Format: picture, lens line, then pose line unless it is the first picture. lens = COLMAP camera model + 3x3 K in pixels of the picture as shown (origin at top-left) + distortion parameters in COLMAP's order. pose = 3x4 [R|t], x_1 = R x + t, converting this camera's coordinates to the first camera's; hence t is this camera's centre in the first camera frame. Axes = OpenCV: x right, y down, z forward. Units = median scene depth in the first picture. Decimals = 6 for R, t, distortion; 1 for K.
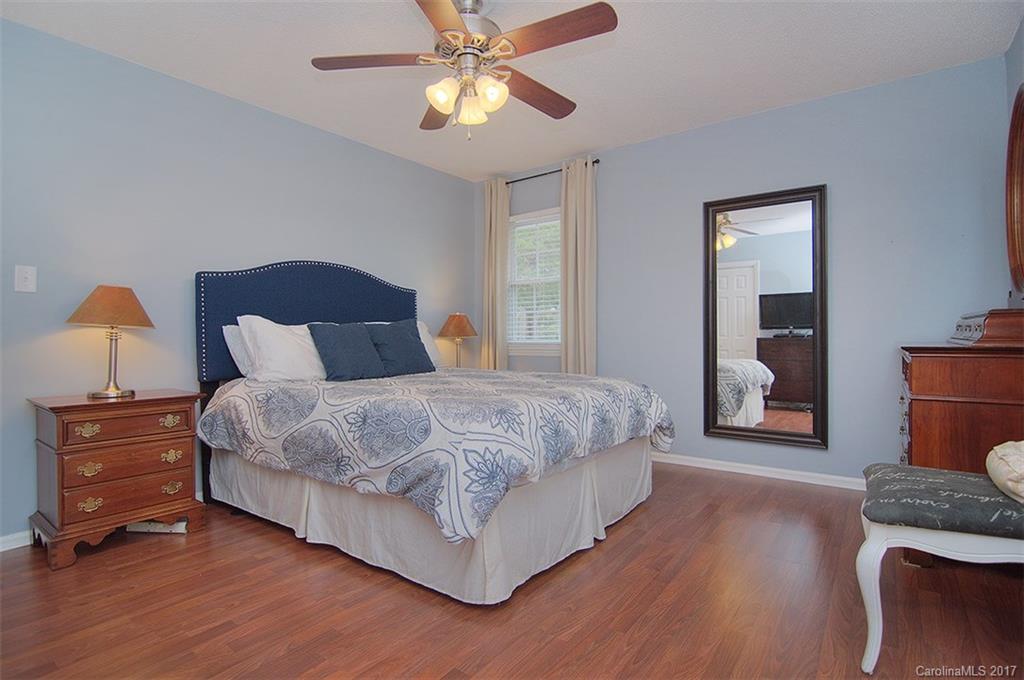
lens RADIAL K [[502.6, 0, 512.0], [0, 502.6, 340.0], [0, 0, 1]] dist [-0.010605, -0.000834]
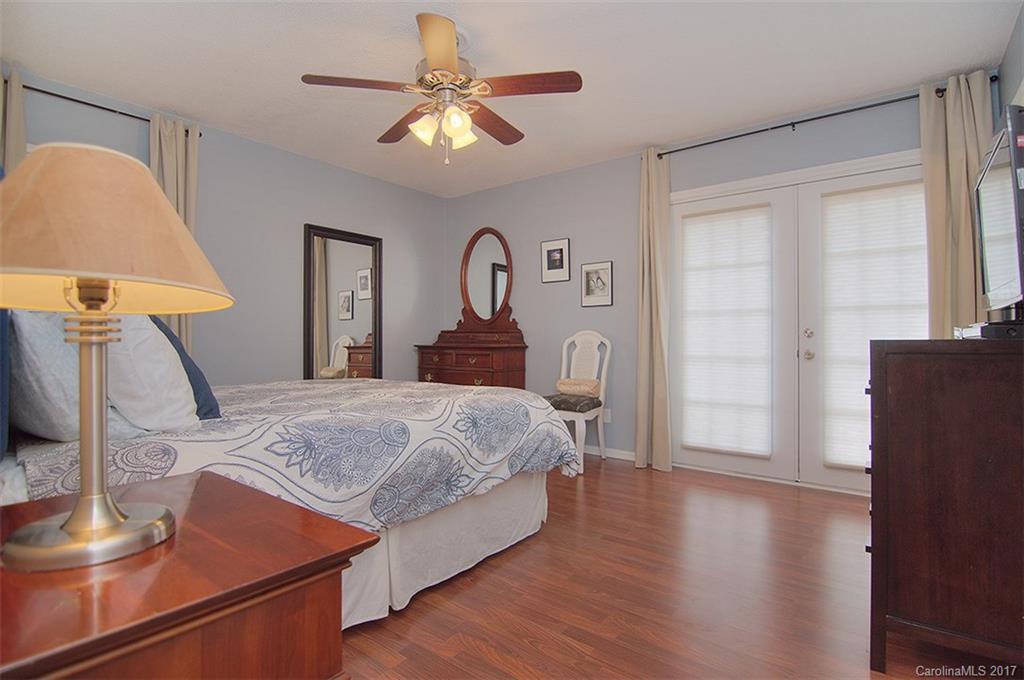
lens RADIAL K [[502.6, 0, 512.0], [0, 502.6, 340.0], [0, 0, 1]] dist [-0.010605, -0.000834]
pose [[0.016472, 0.006660, 0.999842, -1.255389], [0.007978, 0.999945, -0.006792, 0.001072], [-0.999832, 0.008089, 0.016418, 0.878259]]
